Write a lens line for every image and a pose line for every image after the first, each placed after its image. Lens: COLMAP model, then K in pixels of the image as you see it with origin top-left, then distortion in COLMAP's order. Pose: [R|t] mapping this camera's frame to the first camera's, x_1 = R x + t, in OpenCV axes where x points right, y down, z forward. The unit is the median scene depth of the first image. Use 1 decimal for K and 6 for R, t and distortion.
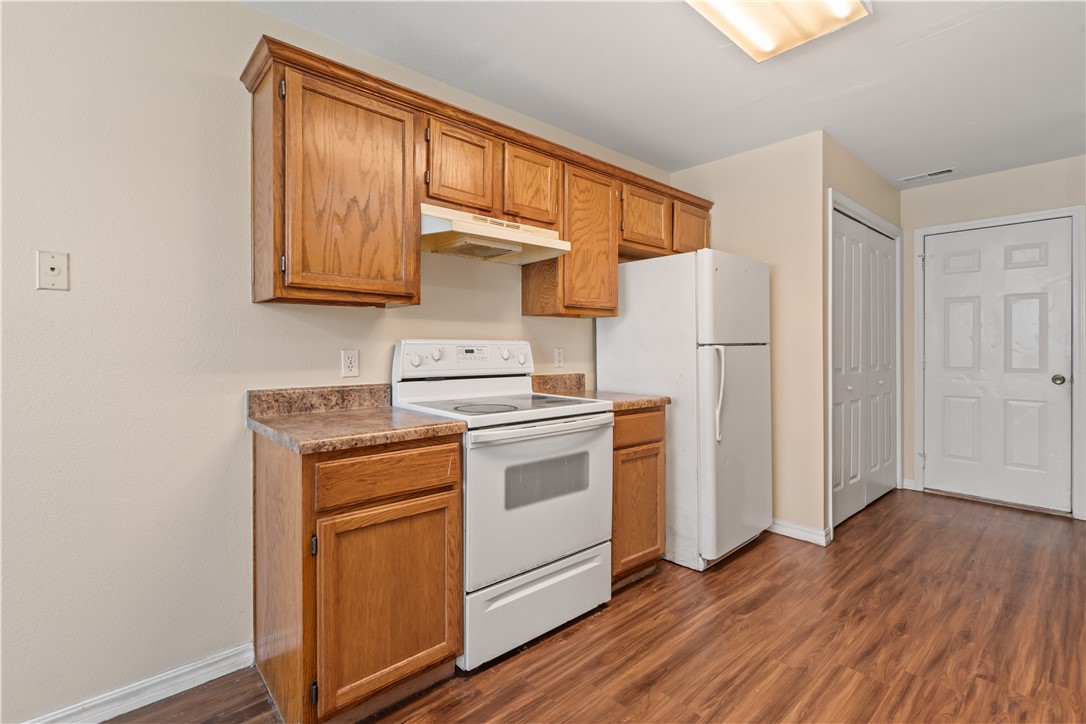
lens RADIAL K [[498.0, 0, 532.7], [0, 498.0, 345.9], [0, 0, 1]] dist [-0.001865, -0.000436]
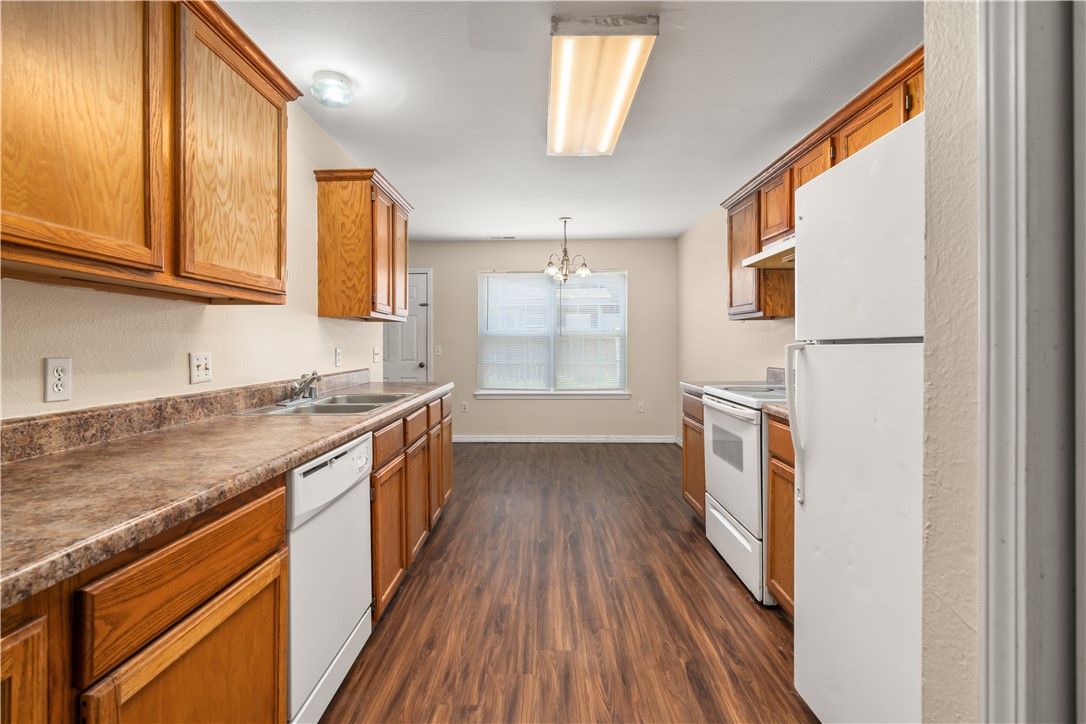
lens RADIAL K [[499.9, 0, 537.0], [0, 499.9, 343.2], [0, 0, 1]] dist [-0.002716, -0.000093]
pose [[-0.669434, 0.008183, -0.742826, 1.314184], [0.015367, 0.999878, -0.002835, -0.003171], [0.742712, -0.013313, -0.669478, 1.496023]]
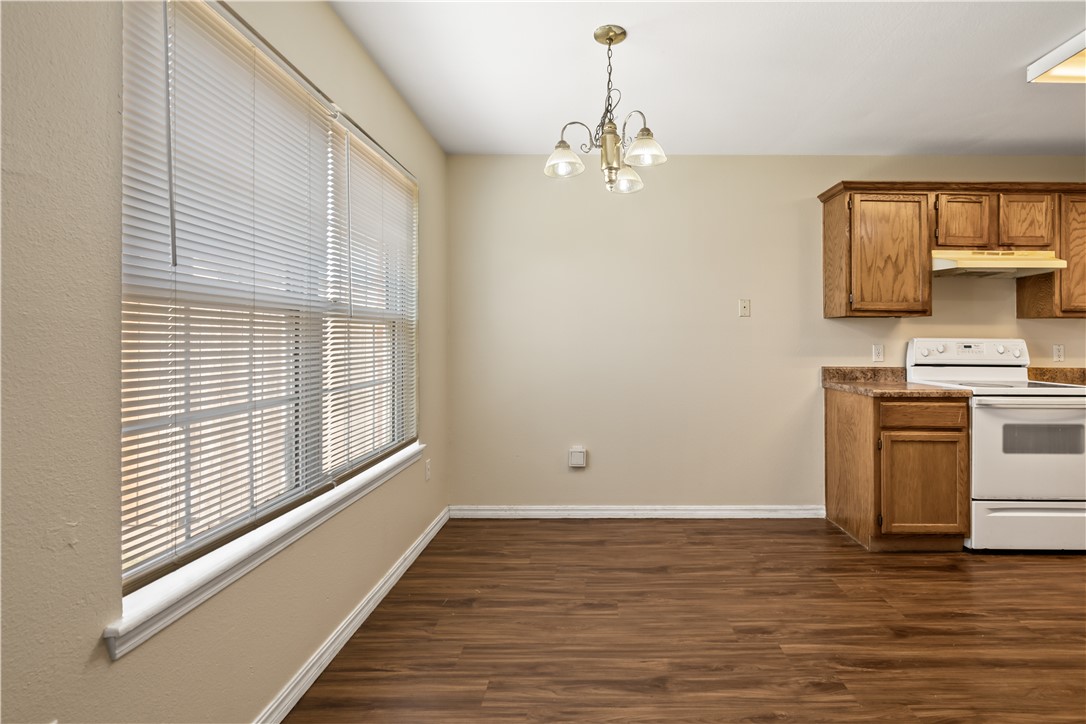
lens RADIAL K [[502.5, 0, 597.9], [0, 502.5, 335.5], [0, 0, 1]] dist [-0.002531, -0.000133]
pose [[0.753290, -0.005104, -0.657669, 0.018597], [-0.003617, 0.999923, -0.011904, 0.000495], [0.657679, 0.011346, 0.753213, -0.866085]]
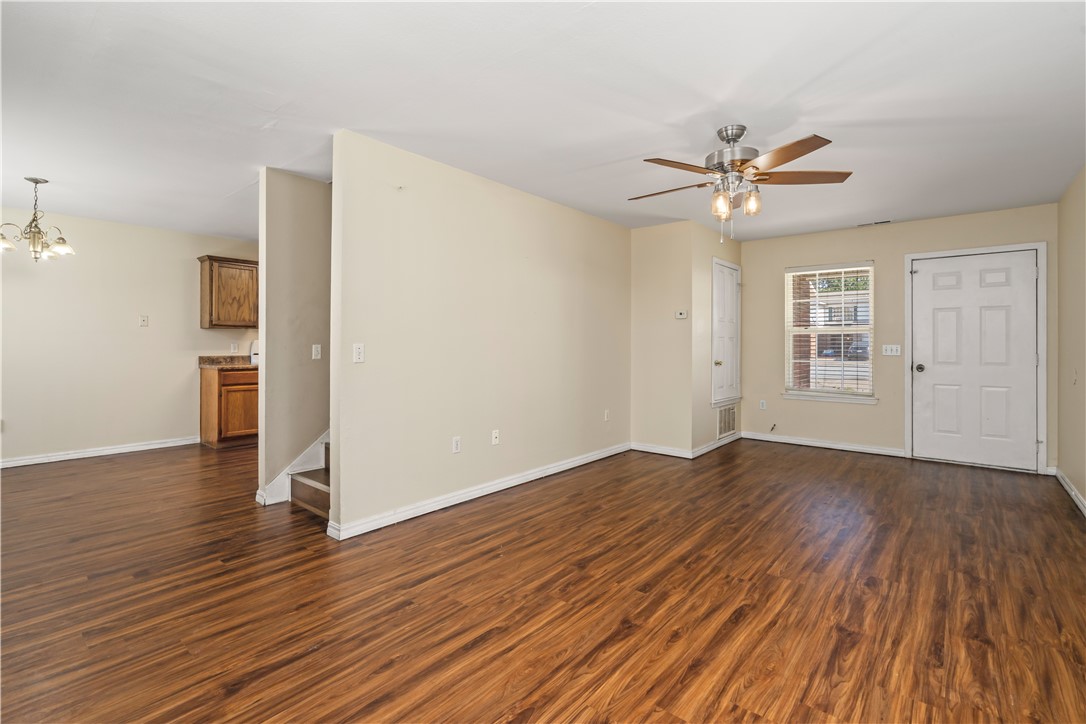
lens RADIAL K [[499.9, 0, 537.0], [0, 499.9, 343.2], [0, 0, 1]] dist [-0.002716, -0.000093]
pose [[0.989122, 0.006610, 0.146952, 1.017905], [-0.006875, 0.999976, 0.001290, -0.010805], [-0.146940, -0.002286, 0.989143, -2.297055]]
